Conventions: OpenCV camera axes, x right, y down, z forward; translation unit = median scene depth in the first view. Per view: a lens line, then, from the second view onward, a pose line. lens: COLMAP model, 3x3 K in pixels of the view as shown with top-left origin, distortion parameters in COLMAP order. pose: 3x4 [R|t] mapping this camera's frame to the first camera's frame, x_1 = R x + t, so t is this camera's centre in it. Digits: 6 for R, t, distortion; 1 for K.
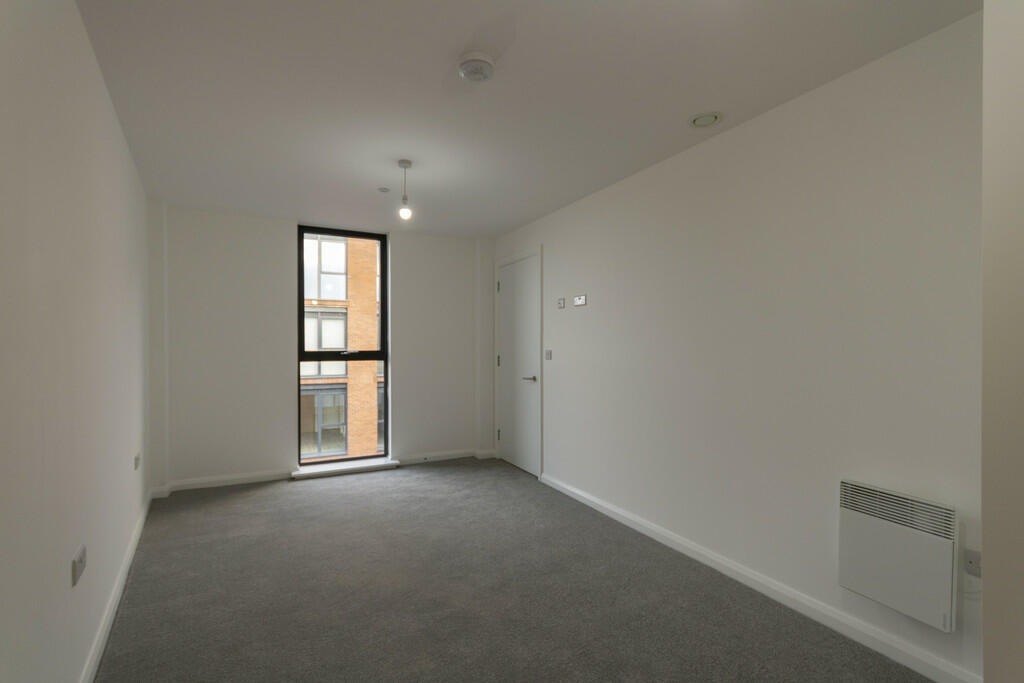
lens RADIAL K [[488.0, 0, 512.0], [0, 488.0, 341.5], [0, 0, 1]] dist [-0.000503, -0.000130]
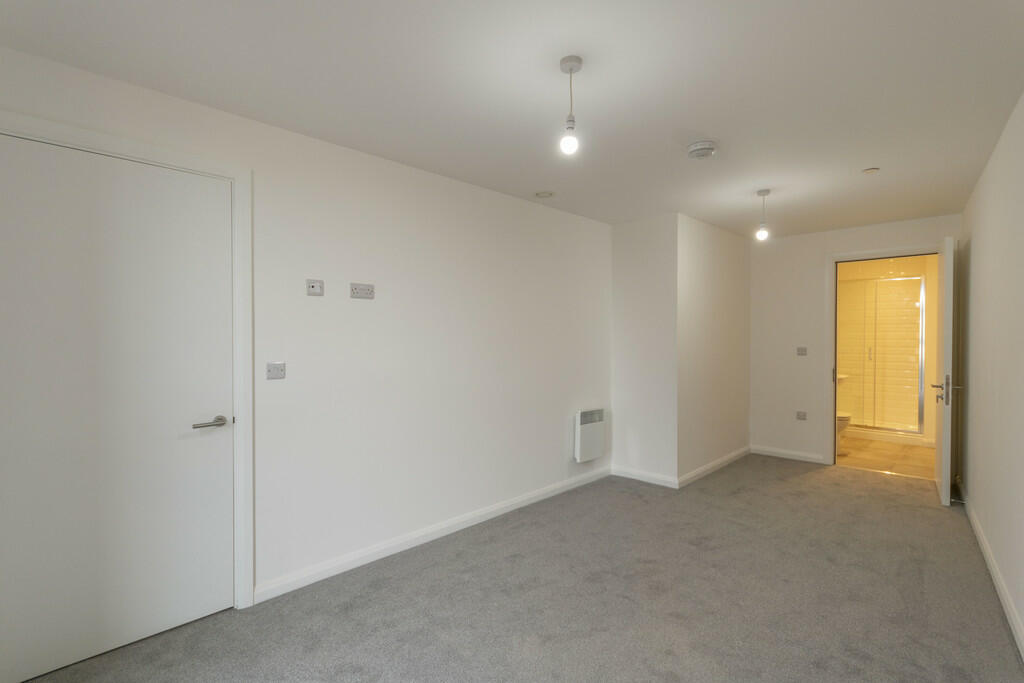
lens RADIAL K [[488.0, 0, 512.0], [0, 488.0, 341.5], [0, 0, 1]] dist [-0.000503, -0.000130]
pose [[-0.335082, -0.007914, 0.942156, -0.589620], [-0.007556, 0.999955, 0.005712, -0.013775], [-0.942159, -0.005205, -0.335127, 0.978315]]
